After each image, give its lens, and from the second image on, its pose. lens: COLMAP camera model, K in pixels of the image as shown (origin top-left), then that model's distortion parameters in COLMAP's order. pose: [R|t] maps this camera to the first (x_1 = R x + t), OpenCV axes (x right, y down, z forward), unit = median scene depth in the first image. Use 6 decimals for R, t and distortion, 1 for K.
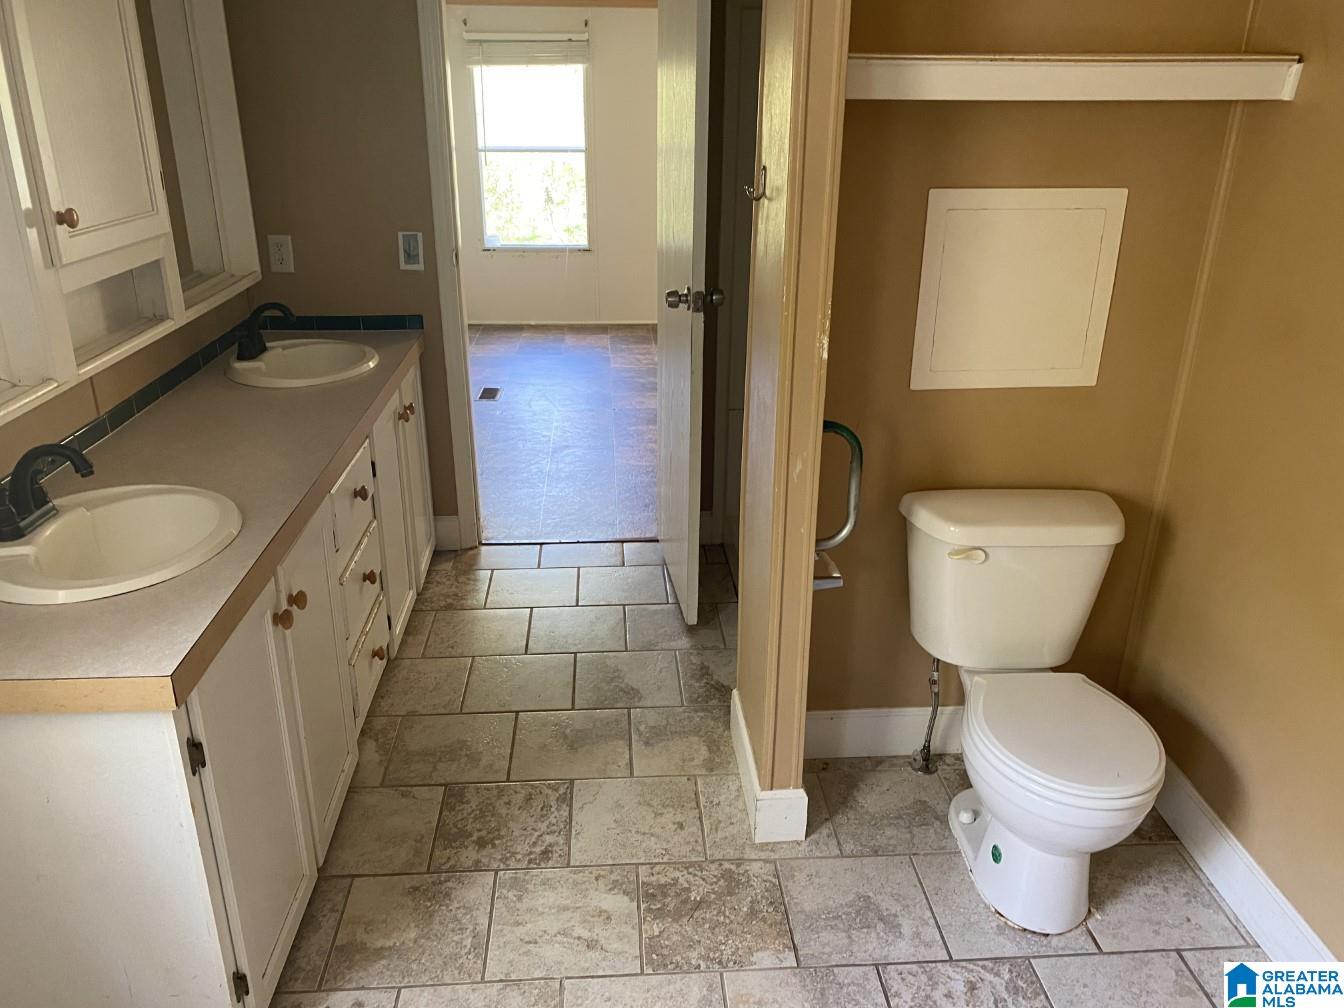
lens RADIAL K [[1047.3, 0, 665.0], [0, 1047.3, 504.0], [0, 0, 1]] dist [0.013776, 0.016287]
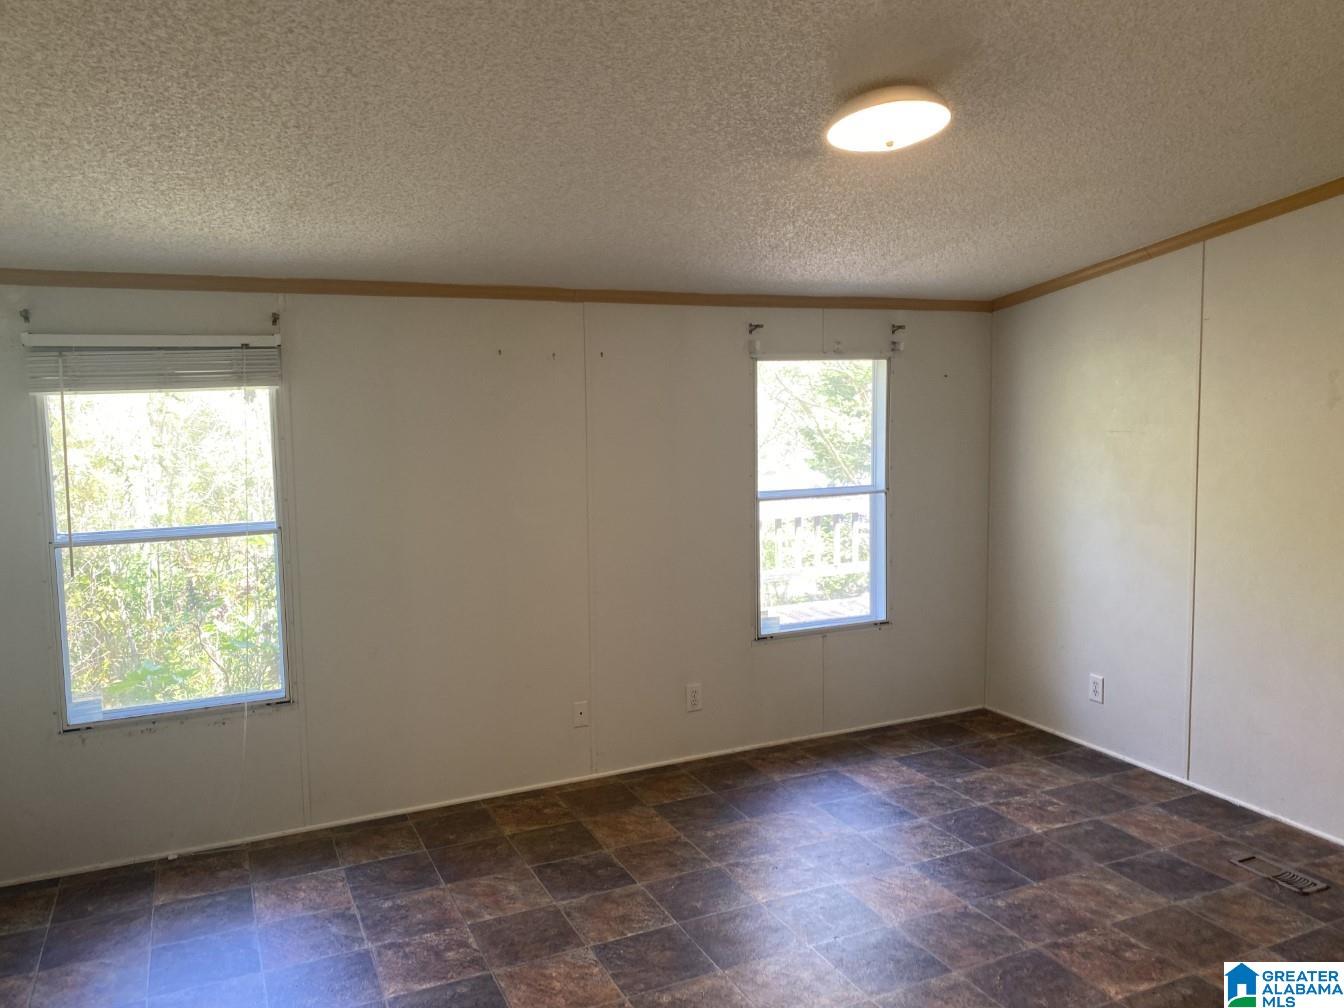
lens RADIAL K [[1047.3, 0, 665.0], [0, 1047.3, 504.0], [0, 0, 1]] dist [0.013776, 0.016287]
pose [[0.935292, -0.046795, 0.350769, -0.081467], [0.147894, 0.952192, -0.267316, -0.178561], [-0.321490, 0.301895, 0.897498, 0.450999]]
